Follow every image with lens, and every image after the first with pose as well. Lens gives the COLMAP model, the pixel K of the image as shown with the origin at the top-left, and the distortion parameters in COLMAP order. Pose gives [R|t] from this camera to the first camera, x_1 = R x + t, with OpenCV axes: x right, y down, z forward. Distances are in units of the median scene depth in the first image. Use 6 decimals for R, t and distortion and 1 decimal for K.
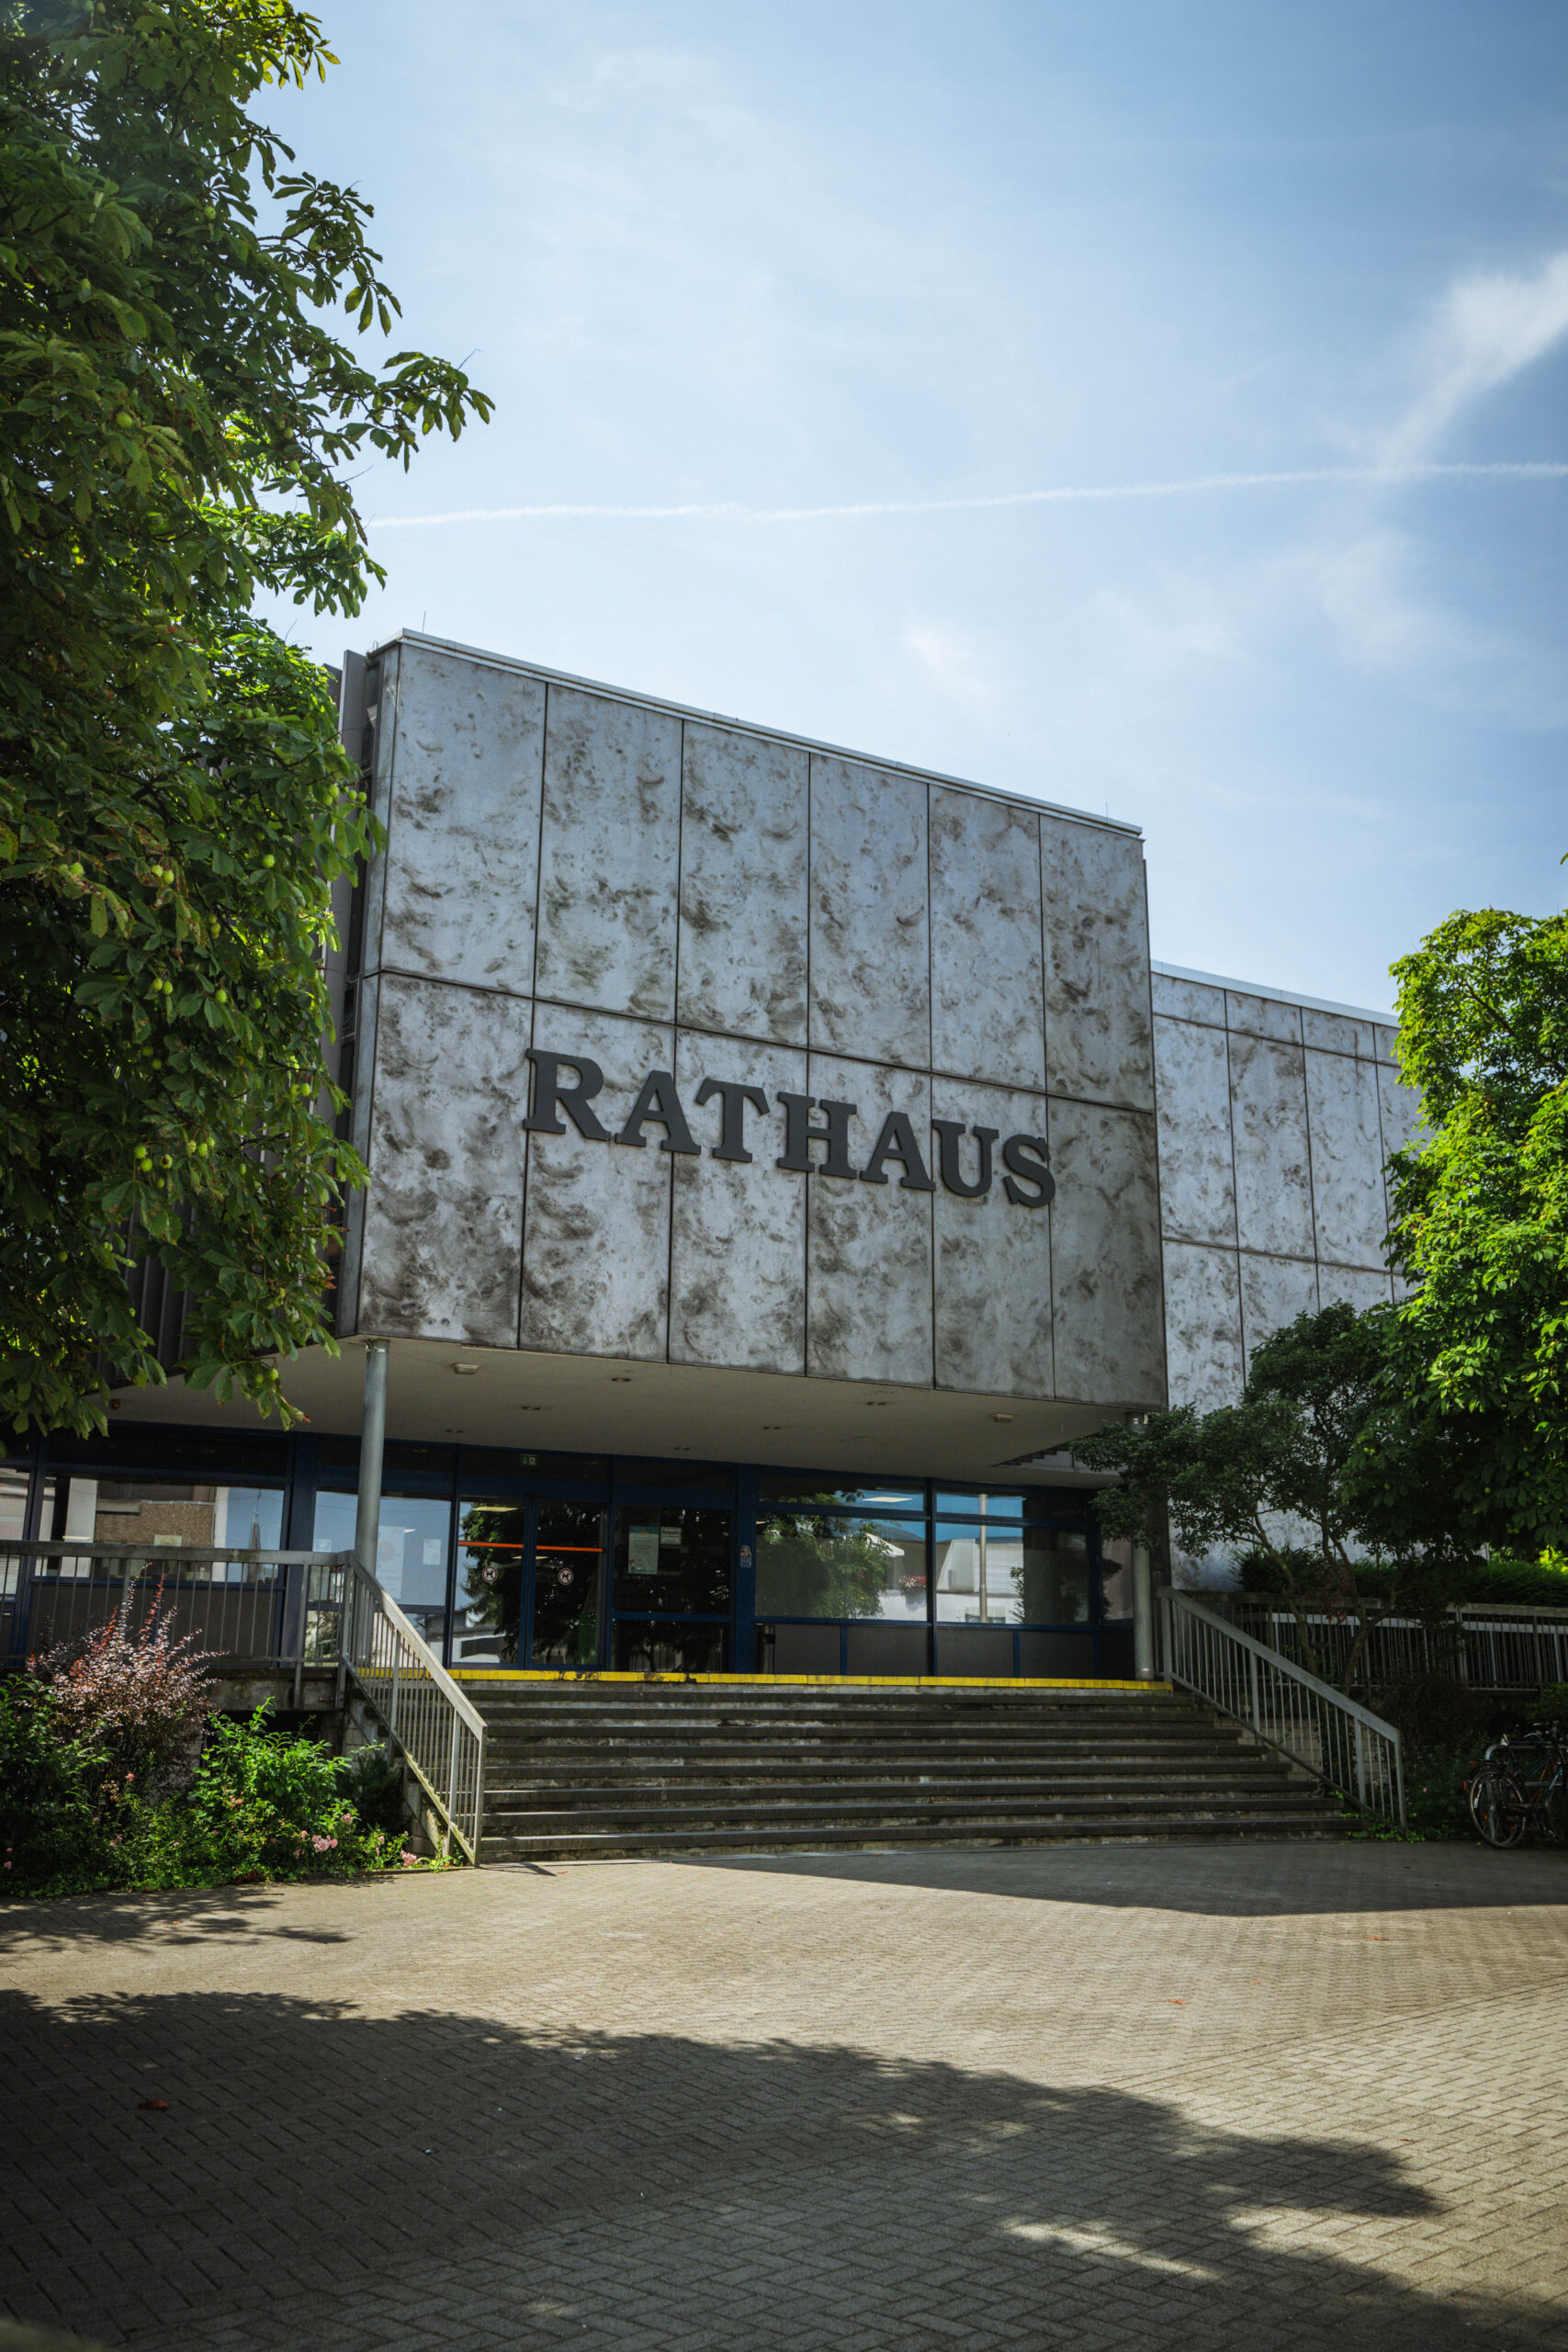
lens RADIAL K [[2117.9, 0, 829.1], [0, 2117.9, 1111.9], [0, 0, 1]] dist [0.012905, 0.036959]
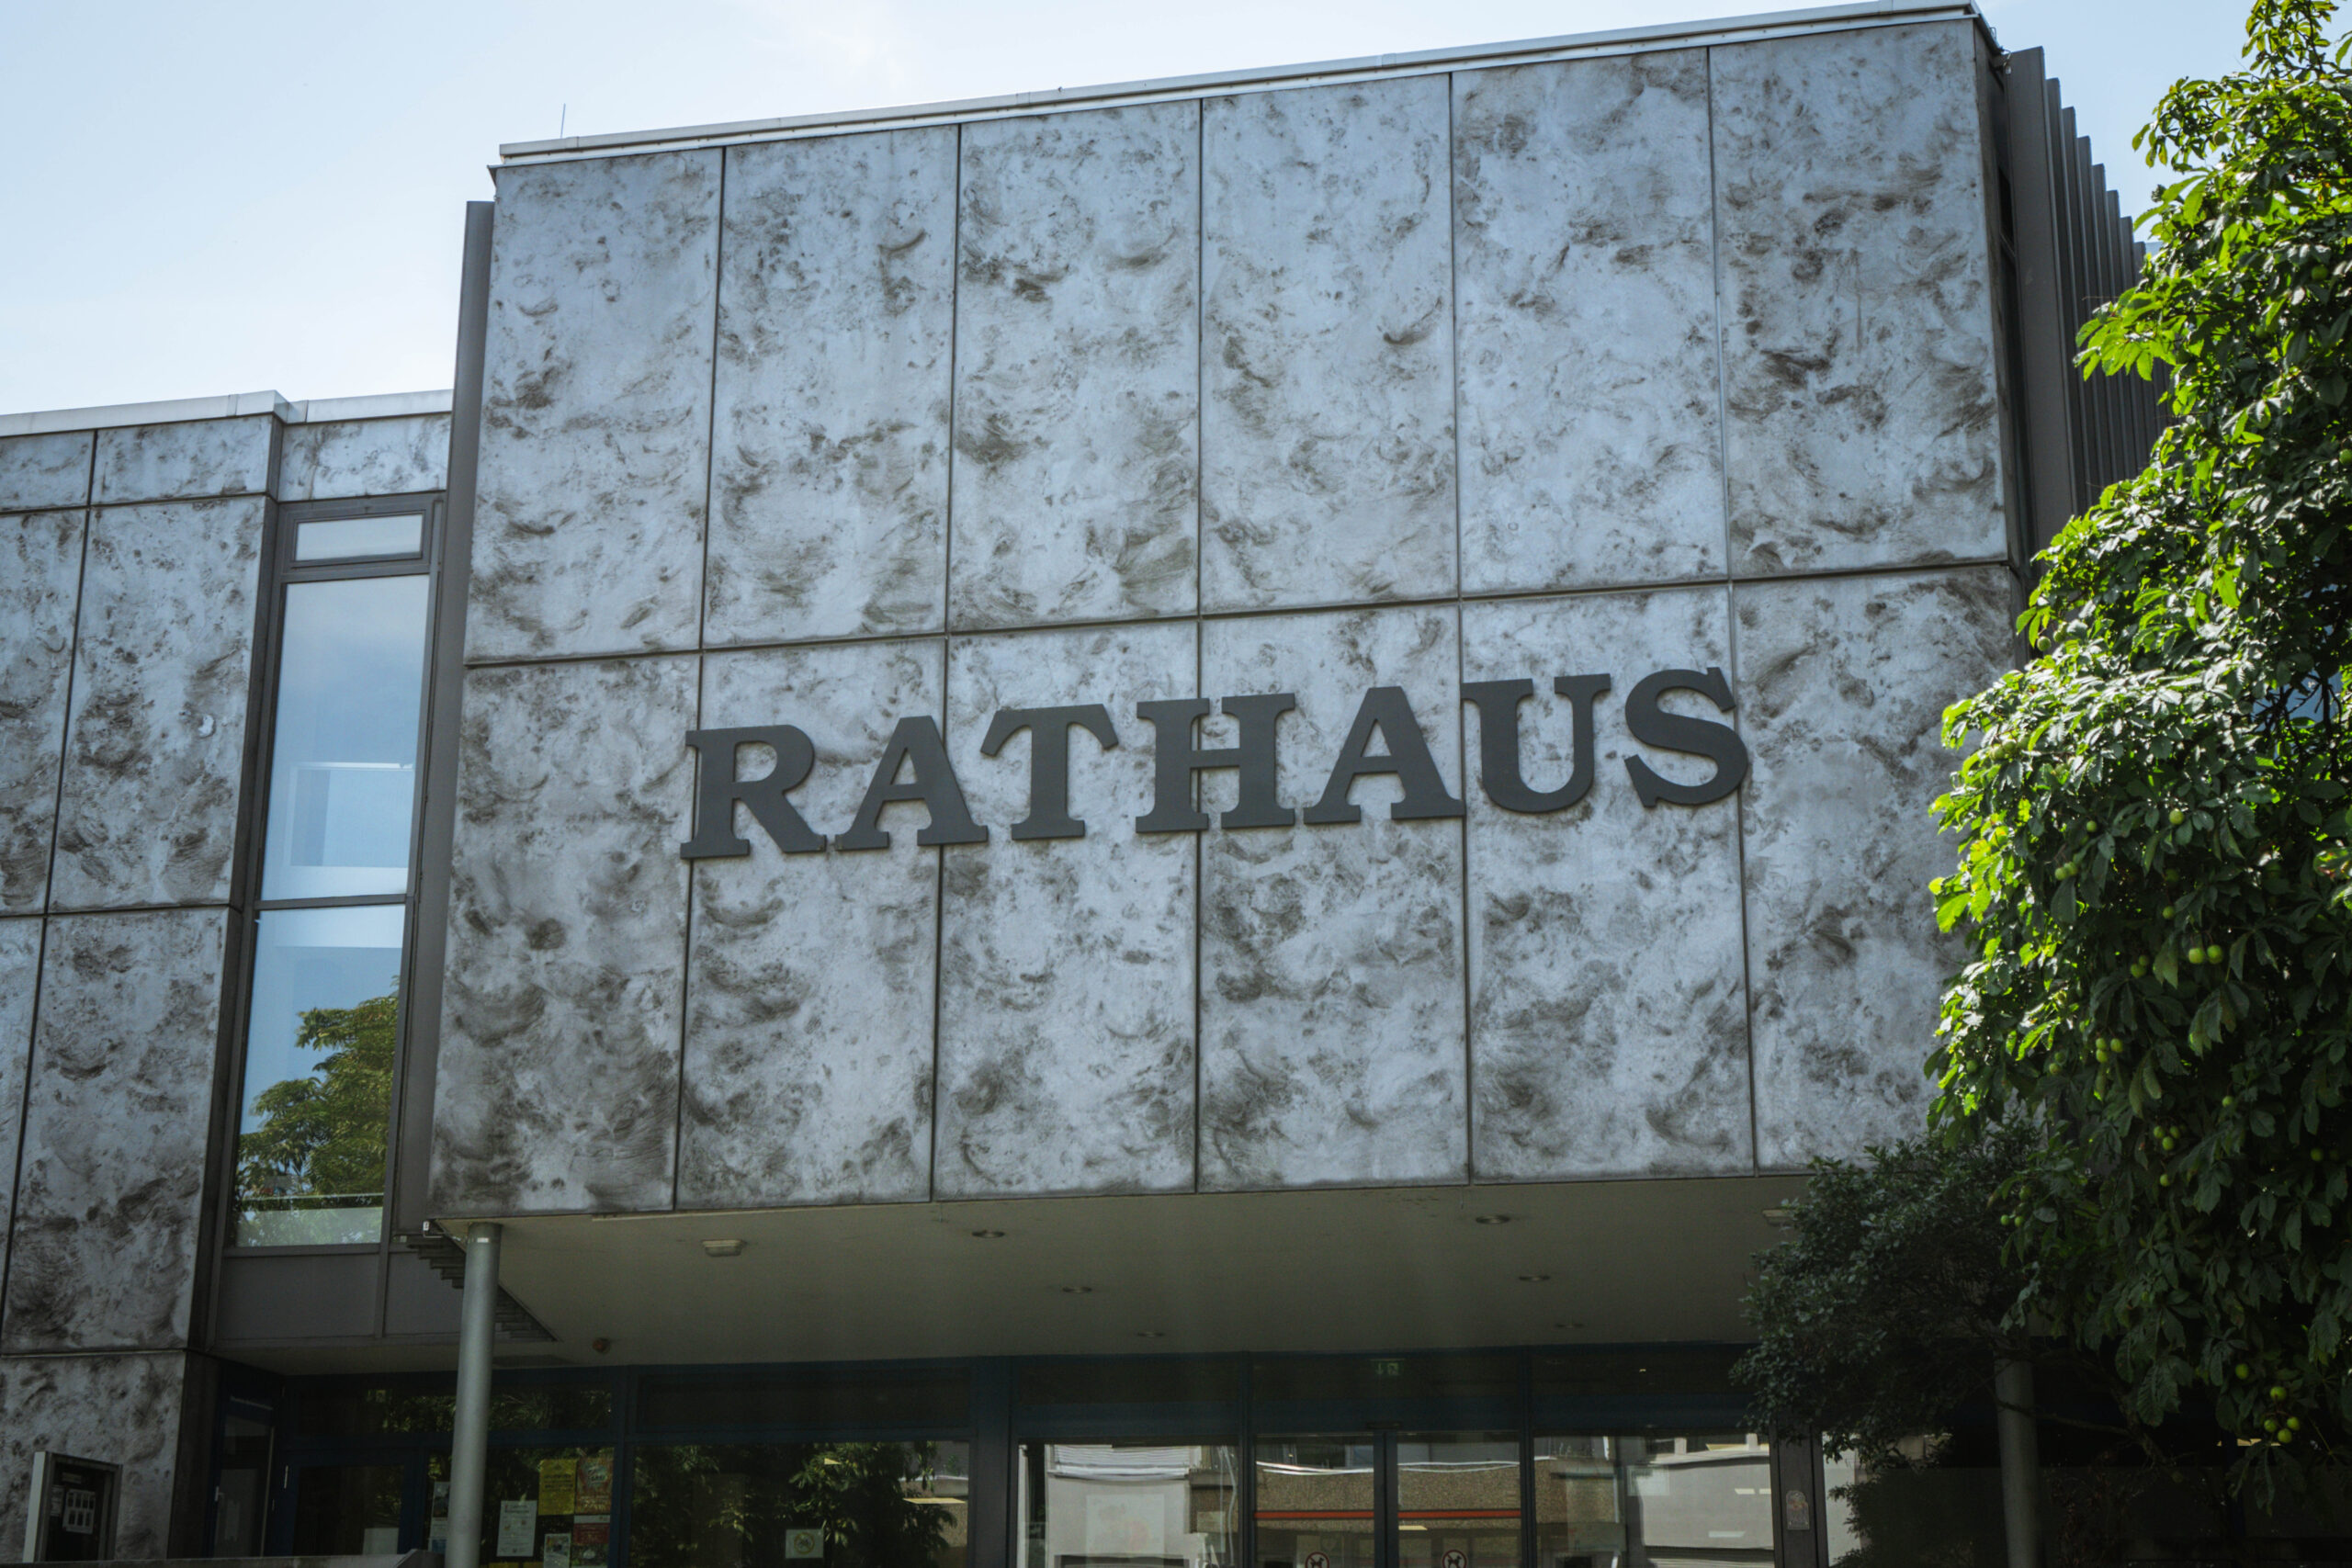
lens RADIAL K [[3452.2, 0, 1172.5], [0, 3452.2, 776.2], [0, 0, 1]] dist [0.045124, 0.000000]
pose [[0.725215, -0.200598, -0.658653, 0.596738], [0.186776, 0.978064, -0.092226, 0.098165], [0.662706, -0.056137, 0.746773, 0.312772]]
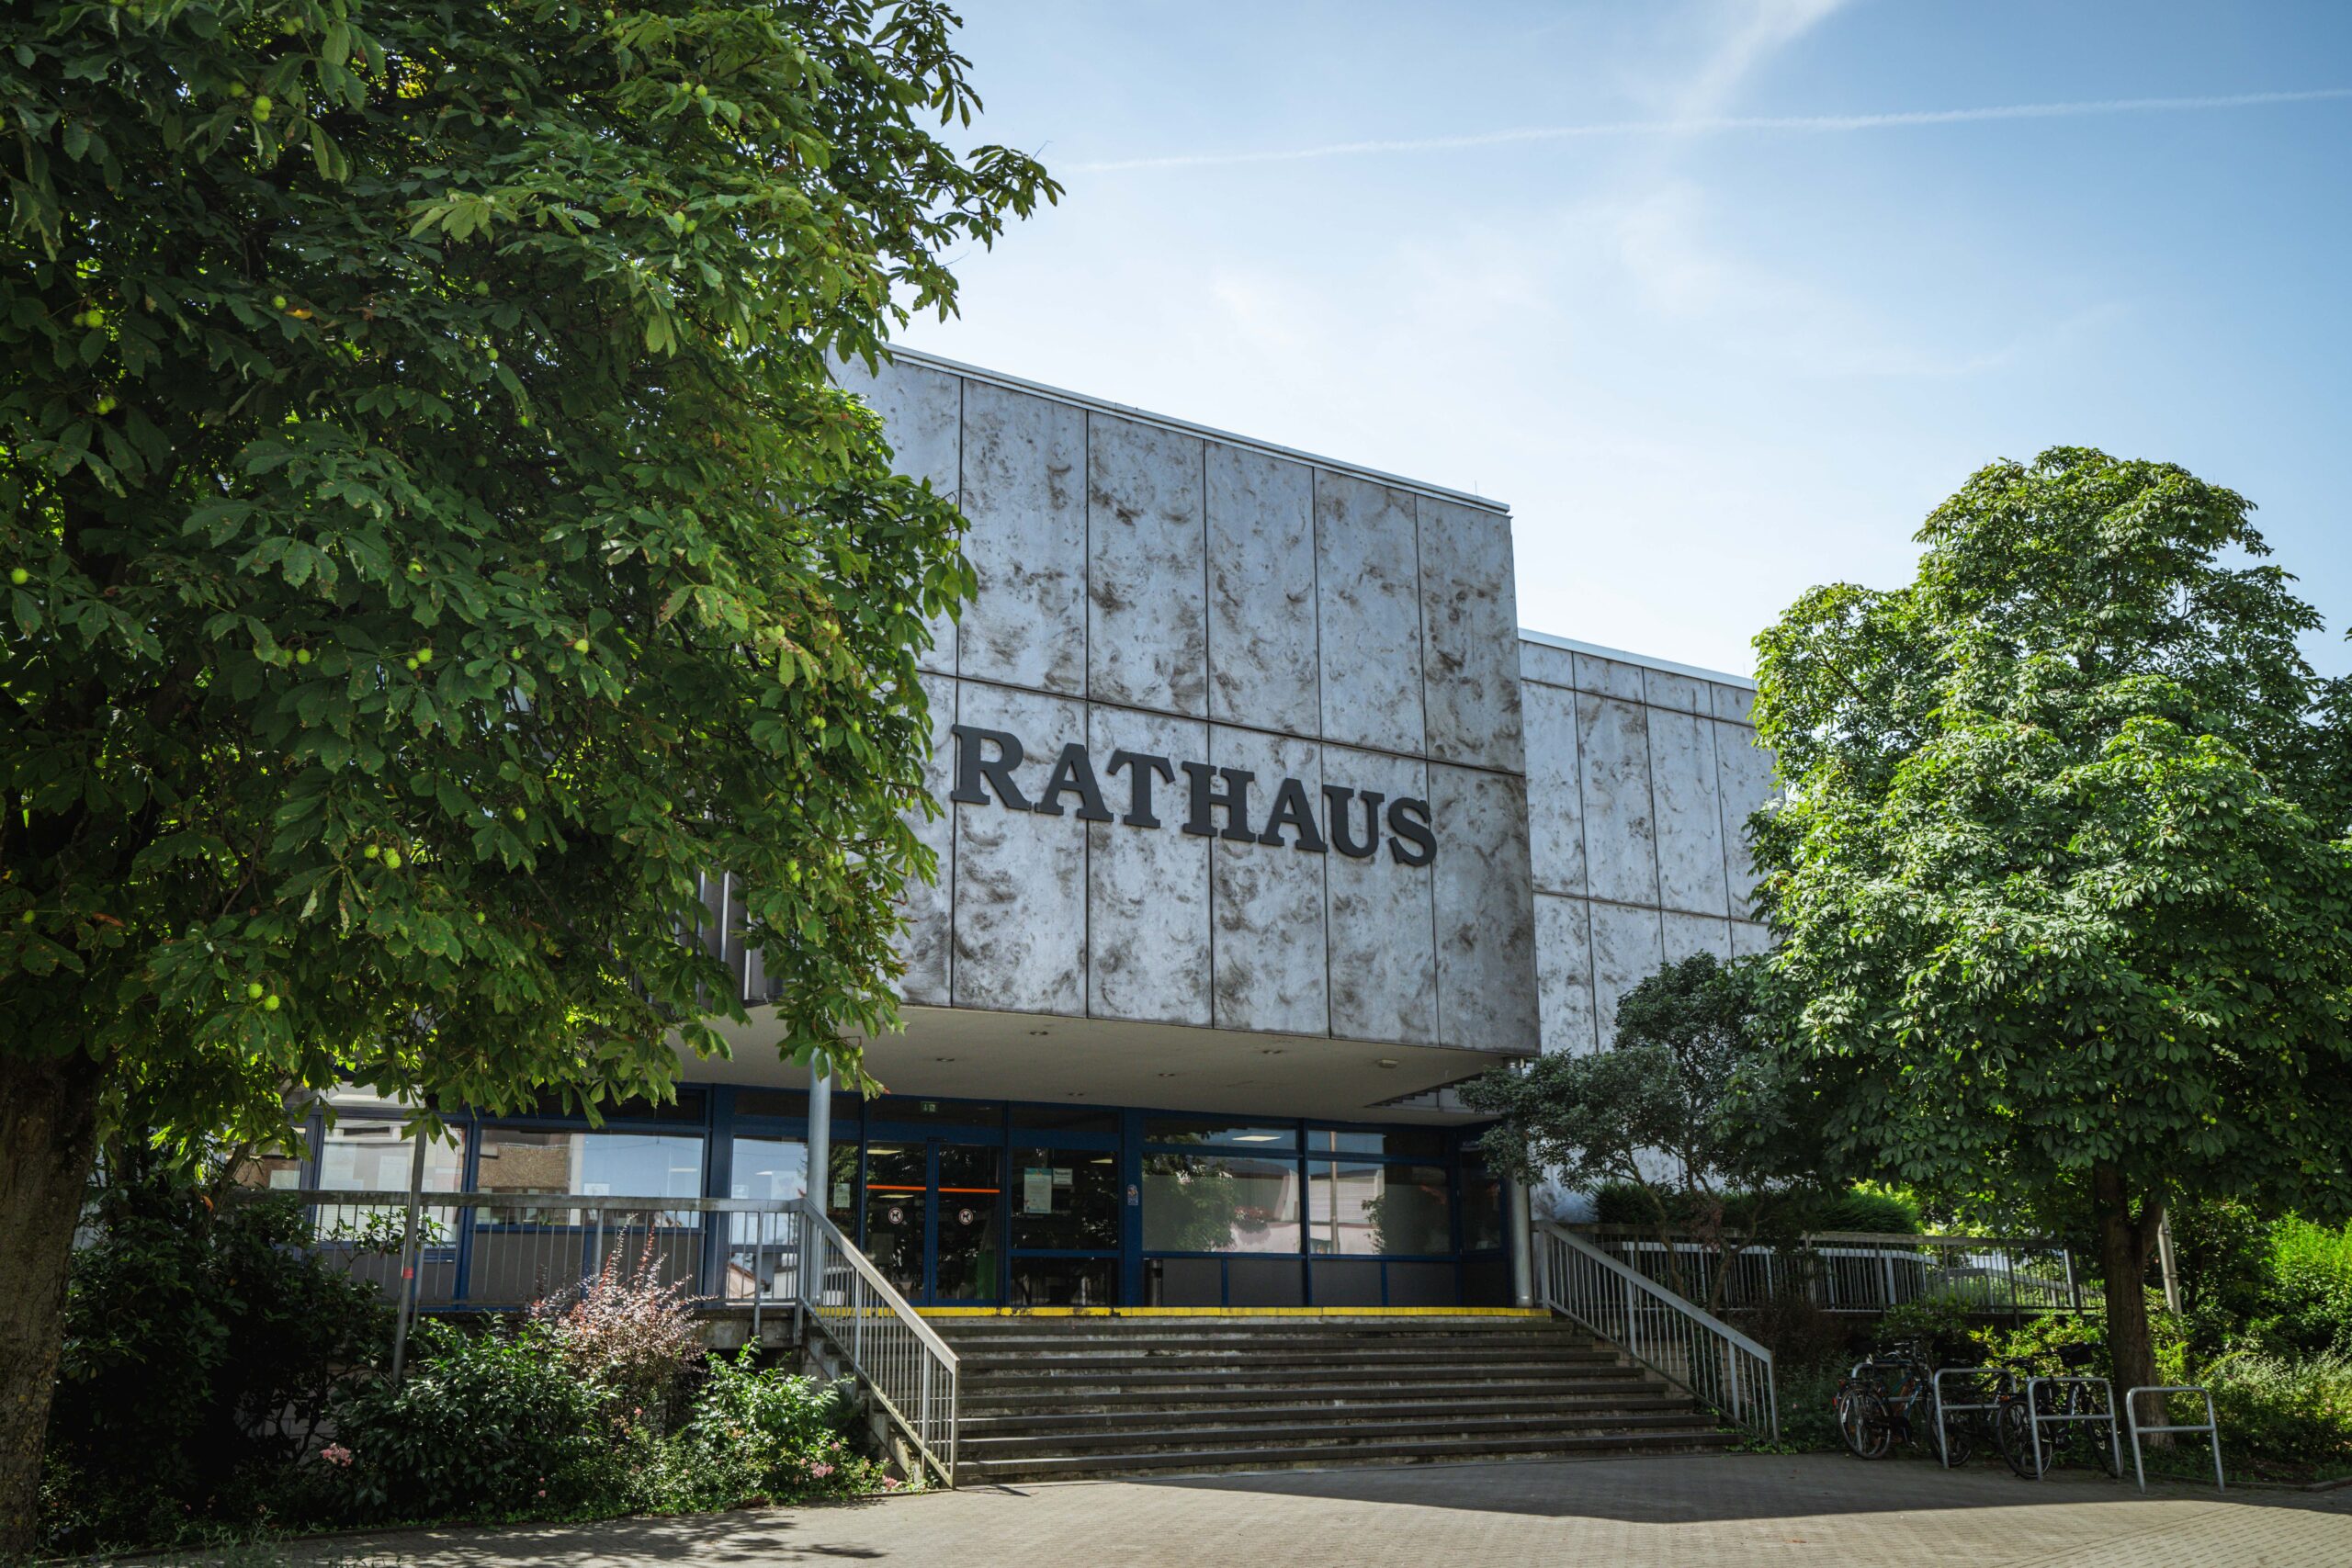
lens RADIAL K [[2078.8, 0, 1180.7], [0, 2078.8, 785.3], [0, 0, 1]] dist [0.036294, -0.002102]
pose [[0.999656, -0.008077, 0.024946, -0.051481], [0.007668, 0.999835, 0.016461, -0.014759], [-0.025075, -0.016264, 0.999553, -0.044737]]
